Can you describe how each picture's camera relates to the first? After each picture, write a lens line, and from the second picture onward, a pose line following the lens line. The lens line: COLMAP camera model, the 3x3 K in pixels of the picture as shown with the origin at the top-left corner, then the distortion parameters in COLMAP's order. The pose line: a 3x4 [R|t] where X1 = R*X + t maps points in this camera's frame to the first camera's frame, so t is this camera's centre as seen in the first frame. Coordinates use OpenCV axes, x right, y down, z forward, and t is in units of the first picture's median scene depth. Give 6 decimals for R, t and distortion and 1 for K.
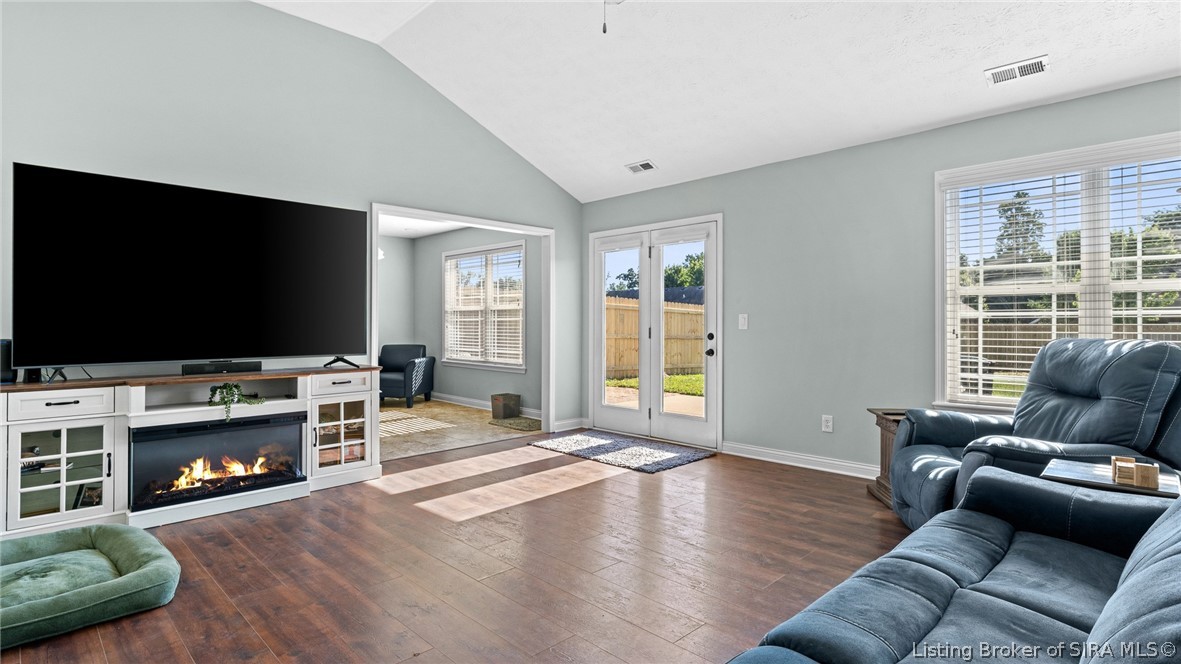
lens RADIAL K [[599.5, 0, 588.5], [0, 599.5, 327.2], [0, 0, 1]] dist [0.000411, 0.000108]
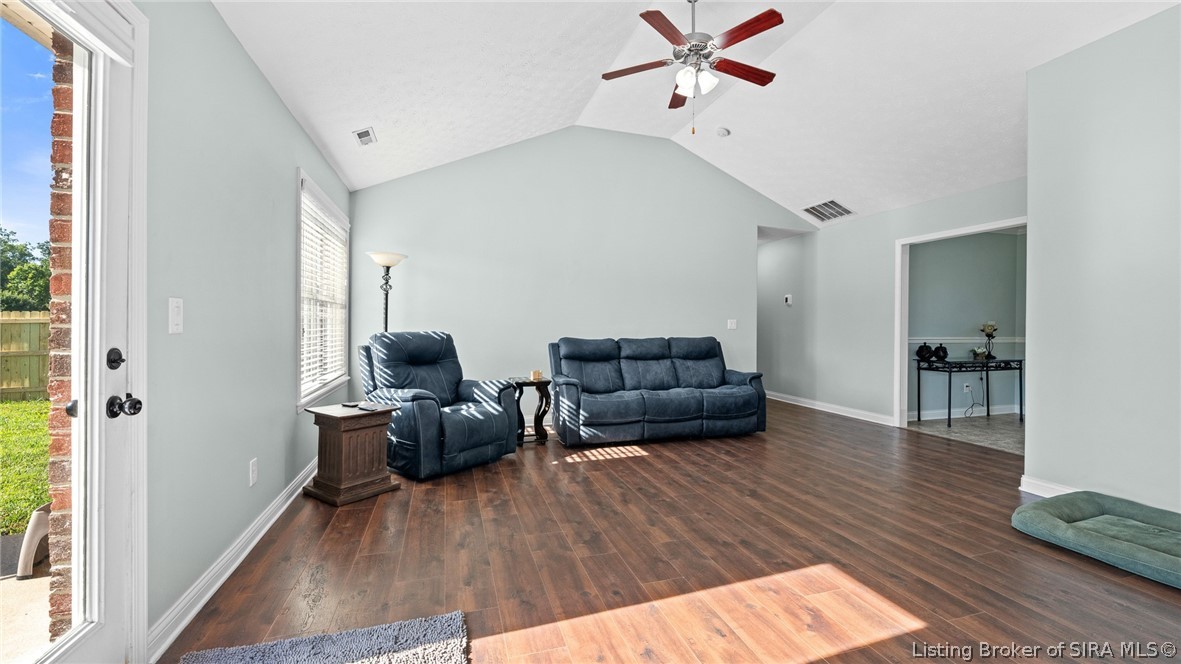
lens RADIAL K [[474.1, 0, 594.1], [0, 474.1, 325.6], [0, 0, 1]] dist [-0.002898, 0.000375]
pose [[-0.896057, 0.000205, 0.443939, -0.206067], [0.002326, 0.999988, 0.004232, -0.005159], [-0.443933, 0.004825, -0.896047, 1.544711]]
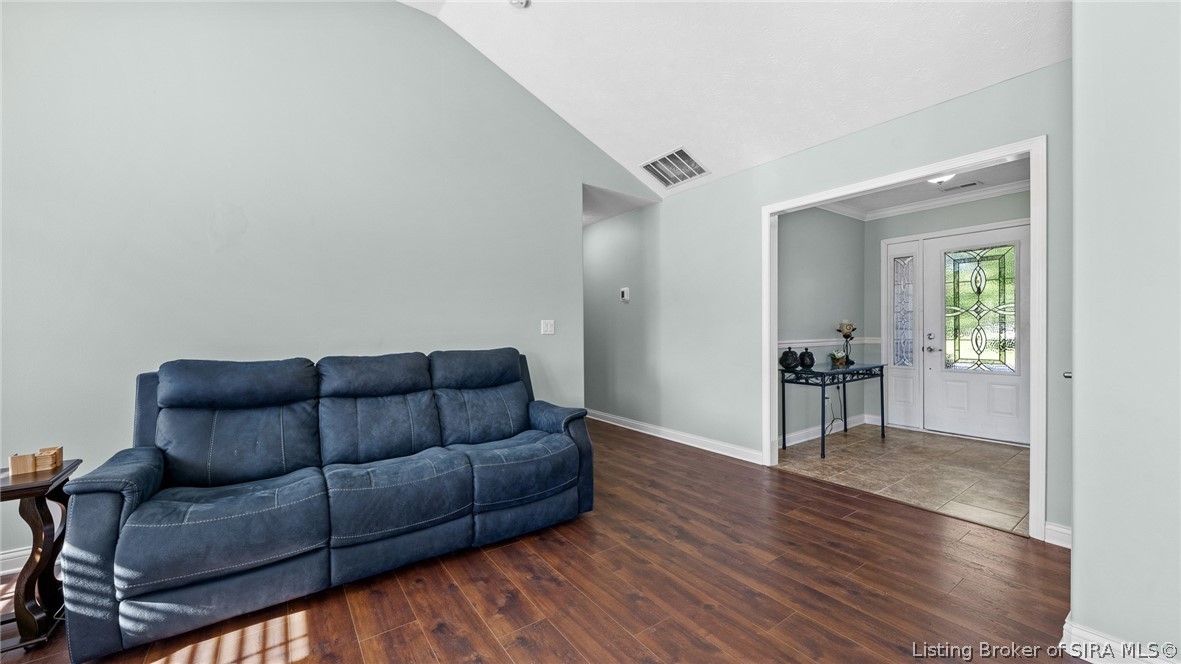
lens RADIAL K [[474.1, 0, 591.3], [0, 474.1, 332.5], [0, 0, 1]] dist [-0.002898, 0.000375]
pose [[-0.989986, 0.014345, 0.140436, -0.169518], [0.016288, 0.999787, 0.012689, -0.002544], [-0.140224, 0.014850, -0.990008, 1.065730]]
